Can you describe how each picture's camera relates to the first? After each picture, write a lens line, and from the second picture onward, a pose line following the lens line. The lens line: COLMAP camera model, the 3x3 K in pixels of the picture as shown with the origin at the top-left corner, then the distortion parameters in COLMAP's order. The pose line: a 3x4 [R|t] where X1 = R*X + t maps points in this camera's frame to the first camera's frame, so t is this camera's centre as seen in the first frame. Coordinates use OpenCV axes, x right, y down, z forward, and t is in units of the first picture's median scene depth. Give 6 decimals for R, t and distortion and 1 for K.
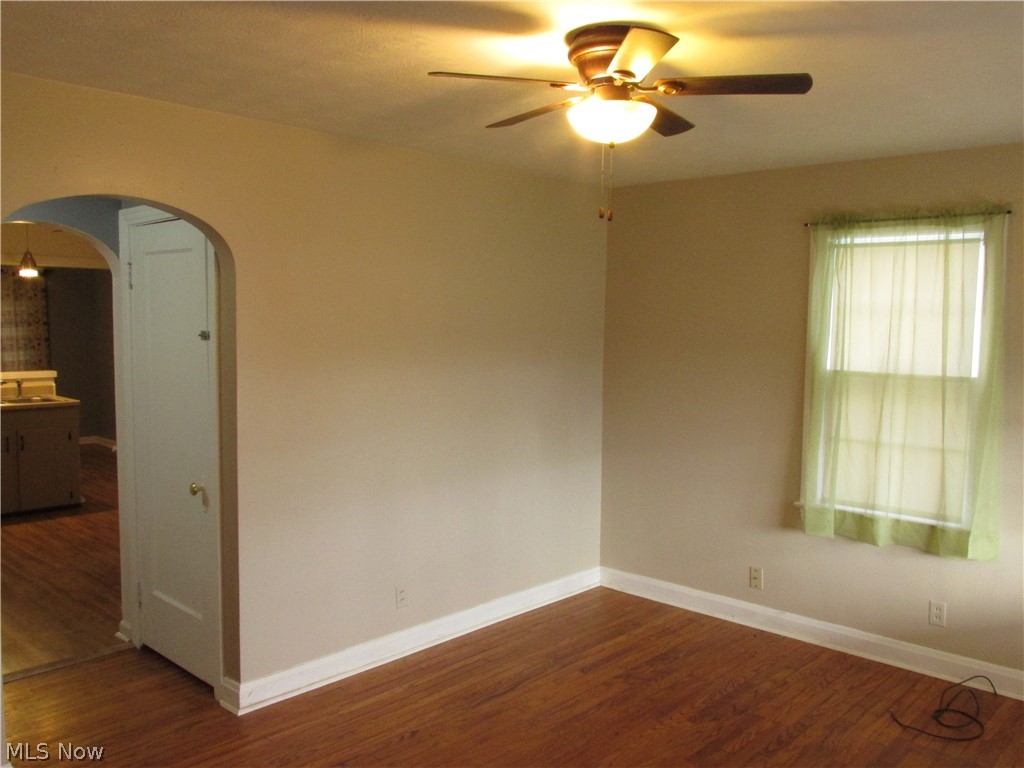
lens RADIAL K [[862.0, 0, 512.0], [0, 862.0, 384.0], [0, 0, 1]] dist [-0.014290, 0.005212]
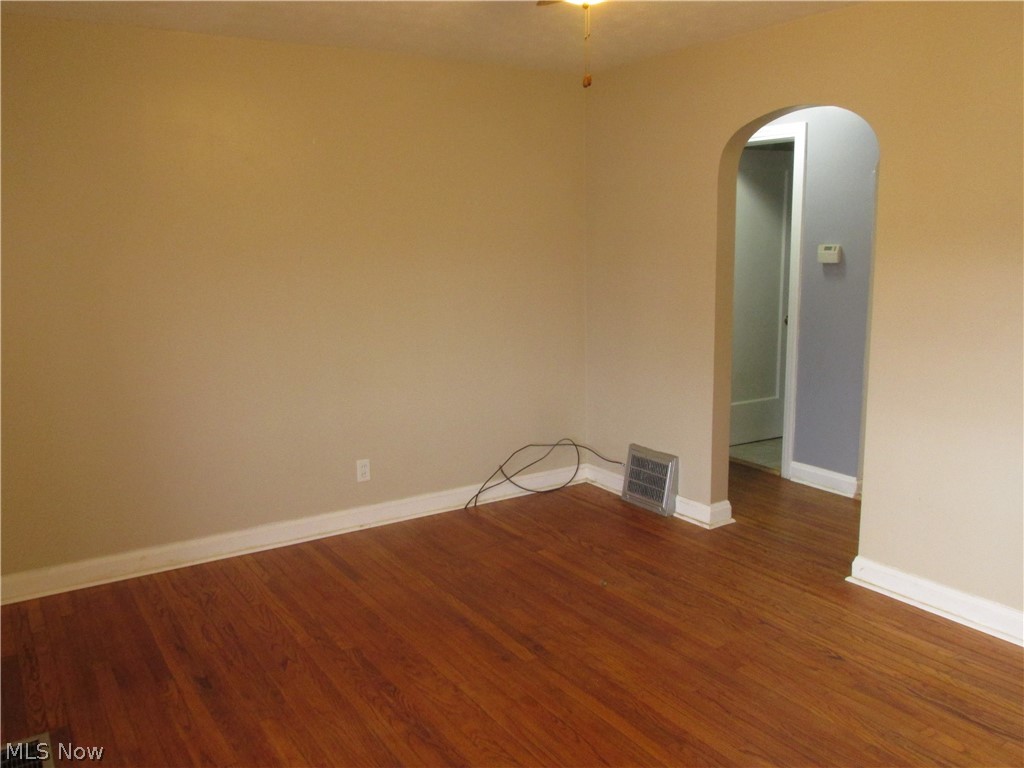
lens RADIAL K [[851.1, 0, 508.1], [0, 851.1, 389.5], [0, 0, 1]] dist [-0.027180, -0.004124]
pose [[-0.246325, 0.173239, -0.953579, 0.730808], [-0.057225, 0.979579, 0.192745, -0.027438], [0.967496, 0.102046, -0.231382, 0.781692]]
